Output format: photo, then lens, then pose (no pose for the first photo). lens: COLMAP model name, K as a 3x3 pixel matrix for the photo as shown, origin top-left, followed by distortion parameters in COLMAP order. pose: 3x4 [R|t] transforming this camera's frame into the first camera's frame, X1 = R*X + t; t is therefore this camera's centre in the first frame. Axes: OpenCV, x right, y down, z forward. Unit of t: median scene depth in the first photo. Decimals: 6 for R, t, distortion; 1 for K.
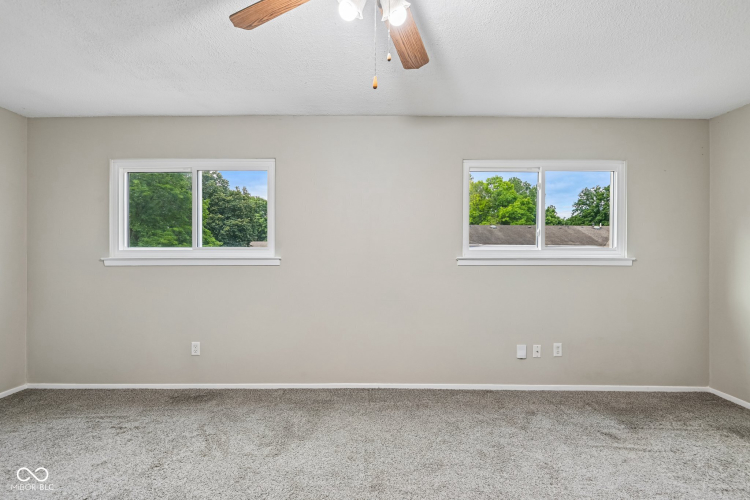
lens RADIAL K [[352.9, 0, 368.8], [0, 352.9, 255.9], [0, 0, 1]] dist [-0.013612, -0.000449]
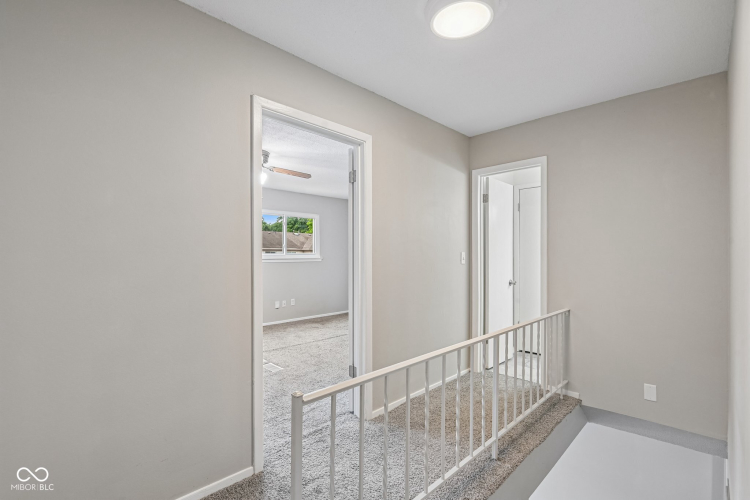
lens RADIAL K [[352.9, 0, 368.8], [0, 352.9, 255.9], [0, 0, 1]] dist [-0.013612, -0.000449]
pose [[0.709057, -0.004418, 0.705137, -0.621227], [0.008887, 0.999957, -0.002671, 0.001266], [-0.705095, 0.008161, 0.709066, -0.810424]]
